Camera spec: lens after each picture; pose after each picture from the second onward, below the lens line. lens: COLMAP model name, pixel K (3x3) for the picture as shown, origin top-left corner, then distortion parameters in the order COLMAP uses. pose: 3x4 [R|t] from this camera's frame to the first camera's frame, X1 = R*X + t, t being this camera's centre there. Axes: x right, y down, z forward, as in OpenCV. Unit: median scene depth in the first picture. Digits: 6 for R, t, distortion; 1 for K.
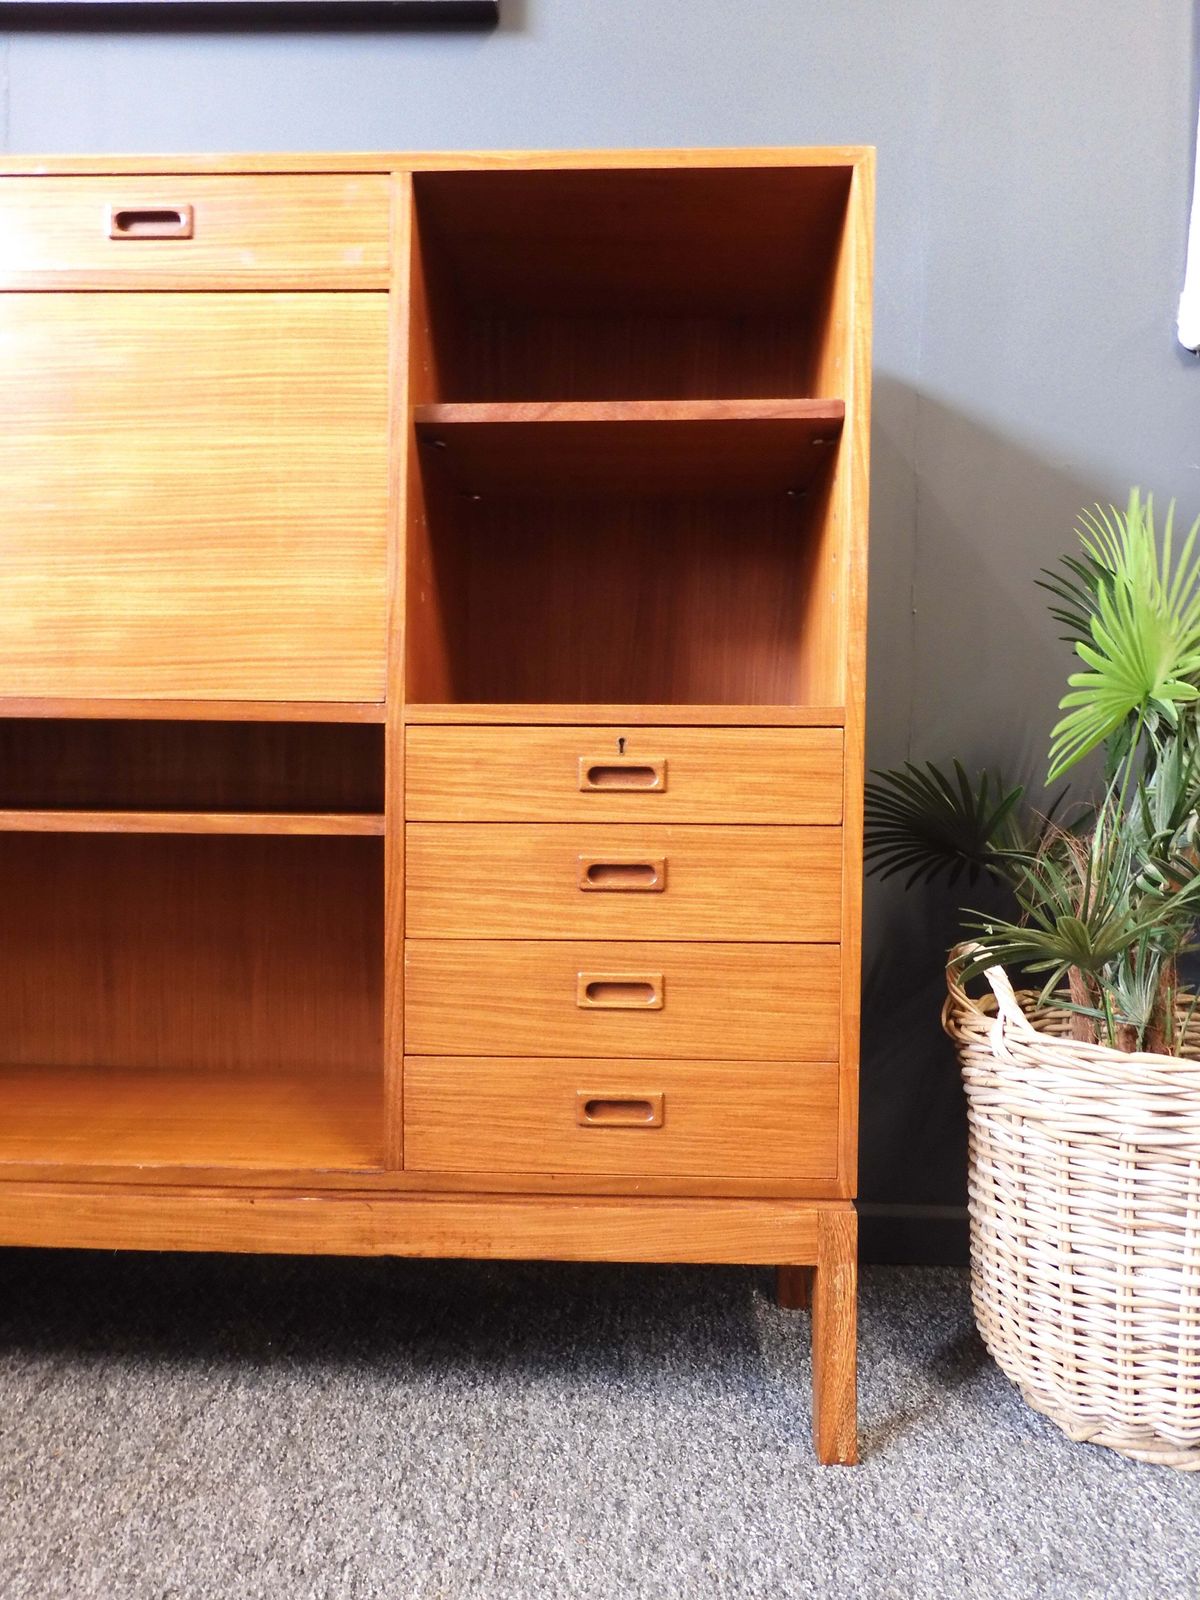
lens RADIAL K [[1147.9, 0, 599.8], [0, 1147.9, 800.5], [0, 0, 1]] dist [0.005271, -0.009403]
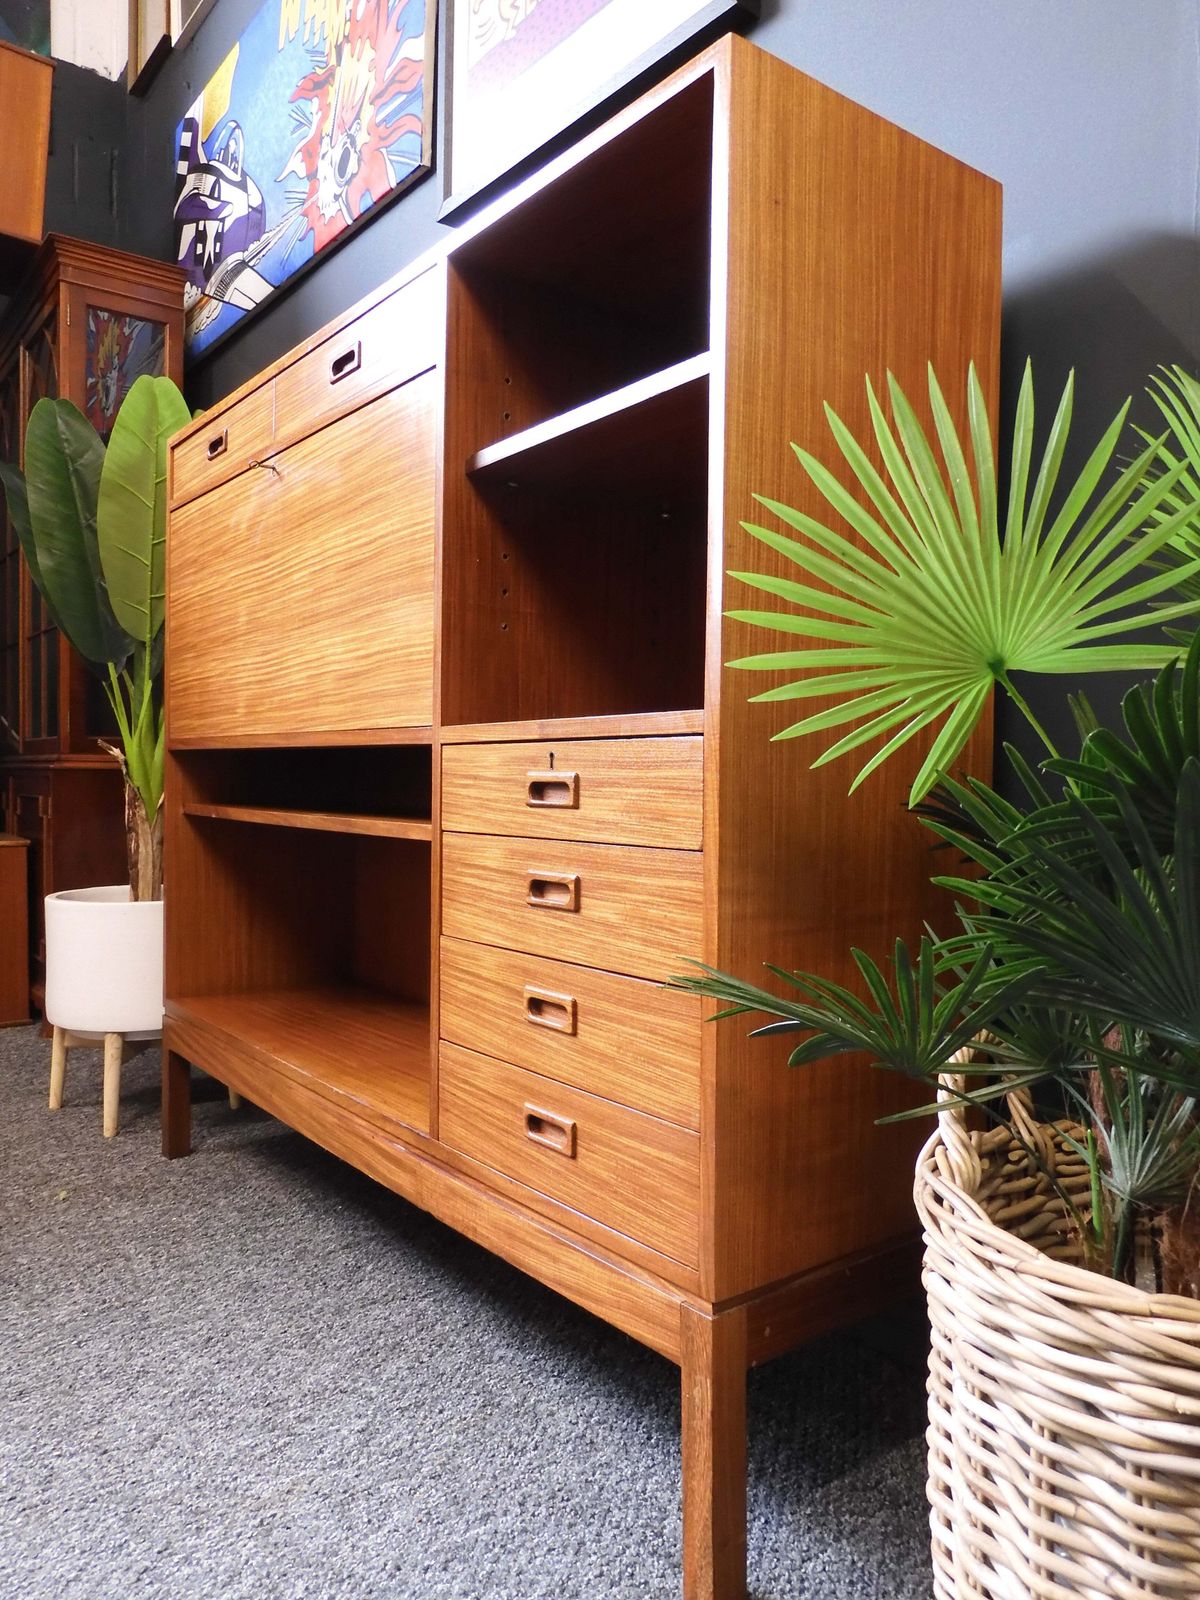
lens RADIAL K [[1147.9, 0, 598.6], [0, 1147.9, 796.3], [0, 0, 1]] dist [0.005271, -0.009403]
pose [[0.644026, 0.012841, -0.764896, 0.793477], [-0.025596, 0.999661, -0.004768, -0.013220], [0.764575, 0.022649, 0.644136, 0.390669]]
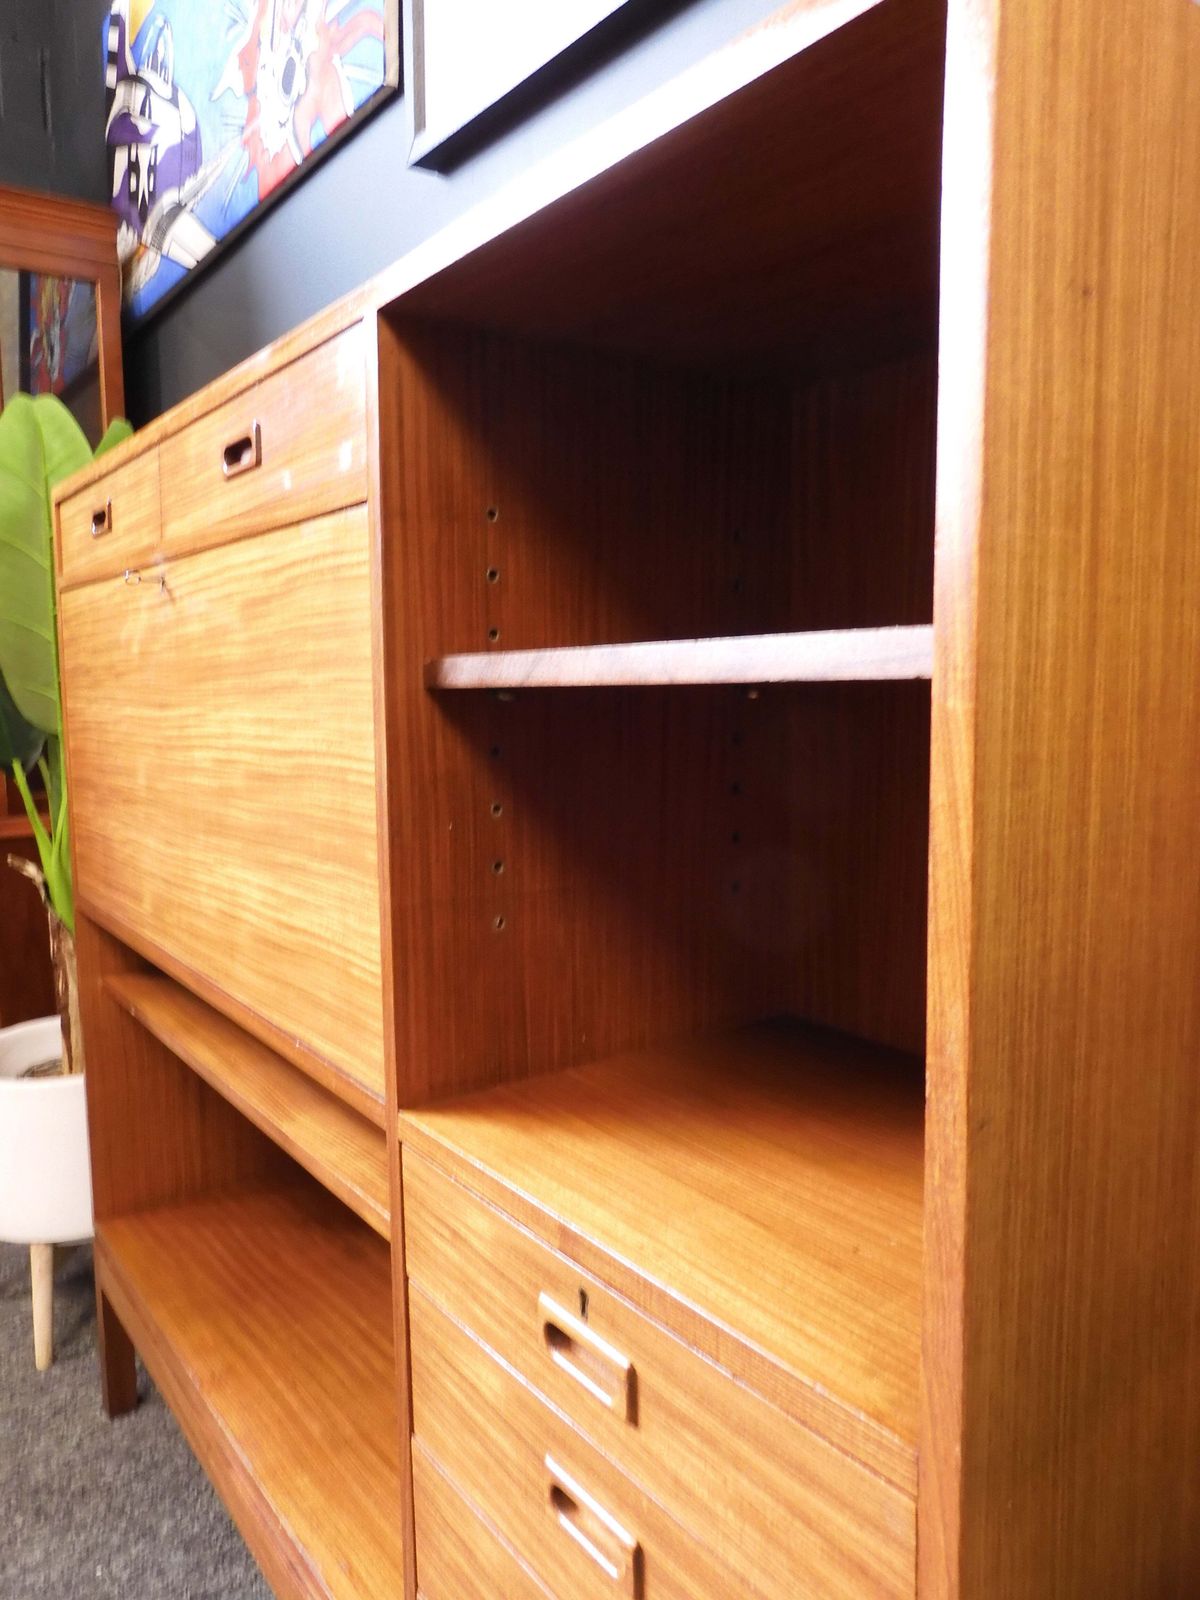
lens RADIAL K [[1147.9, 0, 606.9], [0, 1147.9, 793.7], [0, 0, 1]] dist [0.005271, -0.009403]
pose [[0.628009, 0.065019, -0.775485, 0.423910], [-0.003709, 0.996742, 0.080567, -0.326224], [0.778197, -0.047721, 0.626204, 0.676302]]
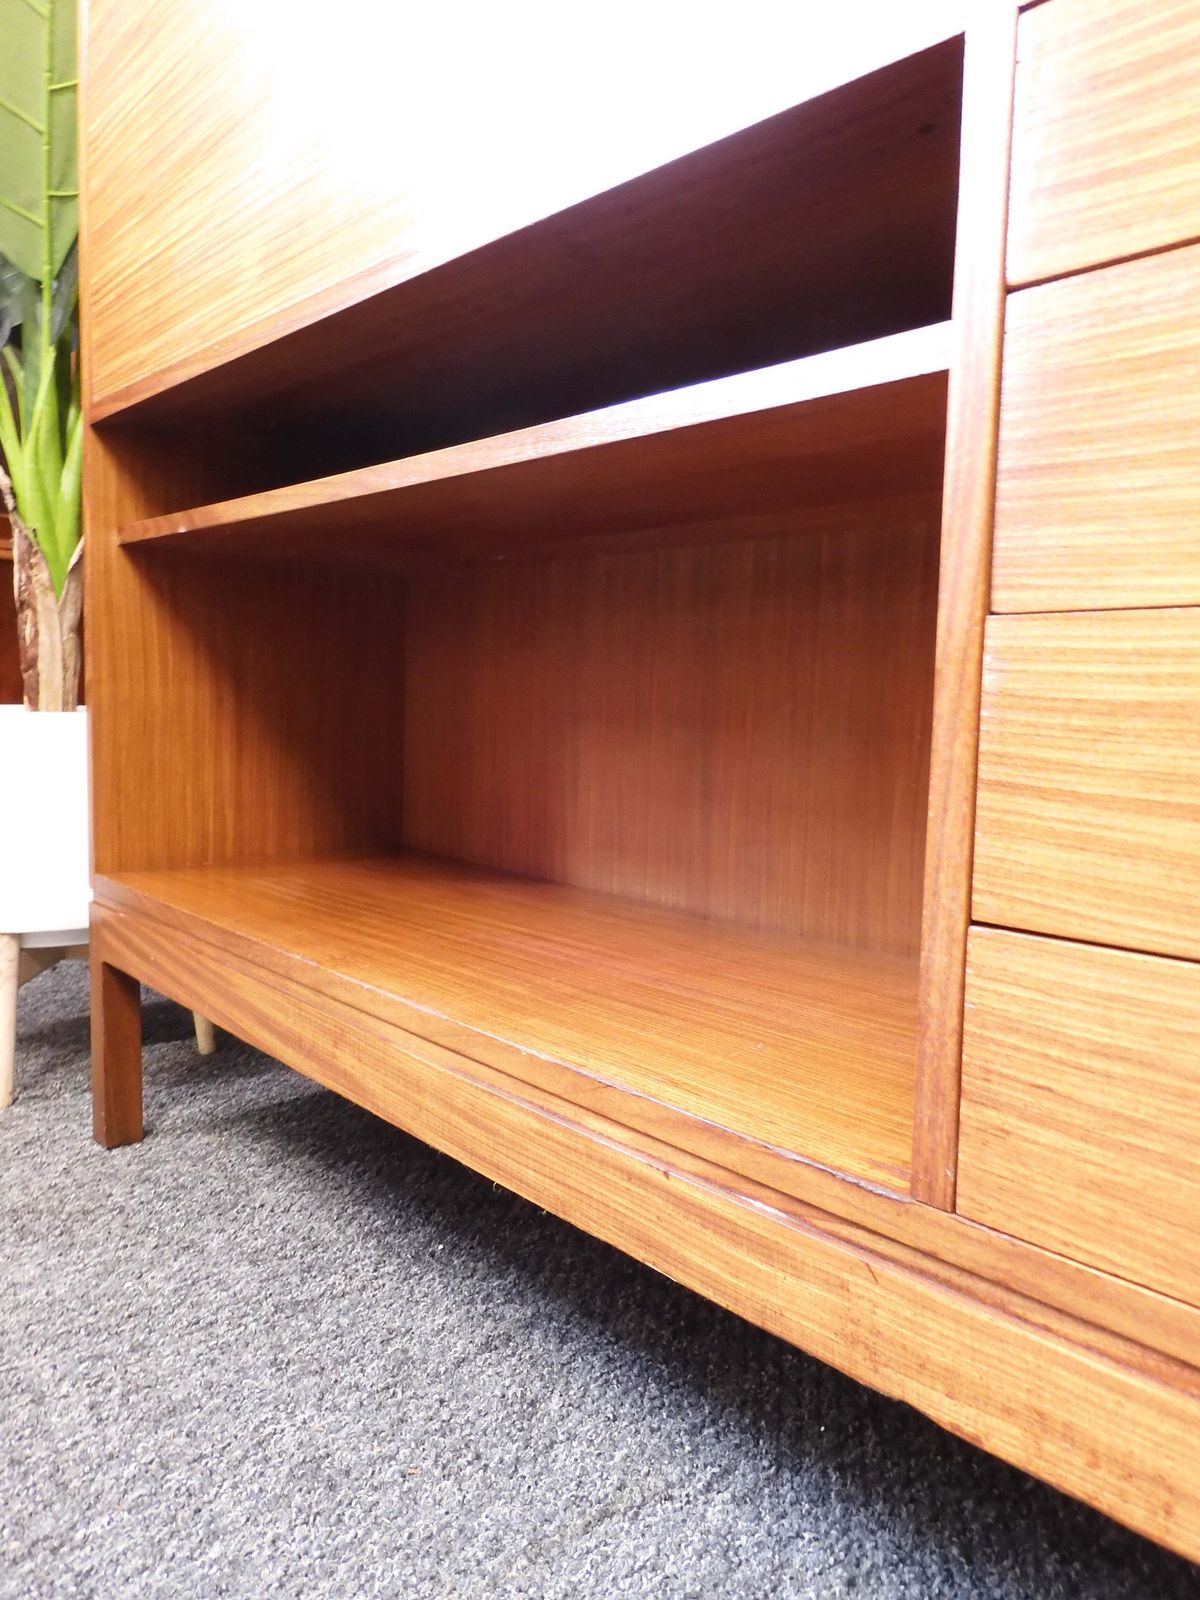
lens RADIAL K [[1147.9, 0, 600.6], [0, 1147.9, 795.2], [0, 0, 1]] dist [0.005271, -0.009403]
pose [[0.699422, 0.074600, -0.710805, 0.012713], [-0.037469, 0.996997, 0.067767, 0.159094], [0.713726, -0.020765, 0.700117, 0.648325]]
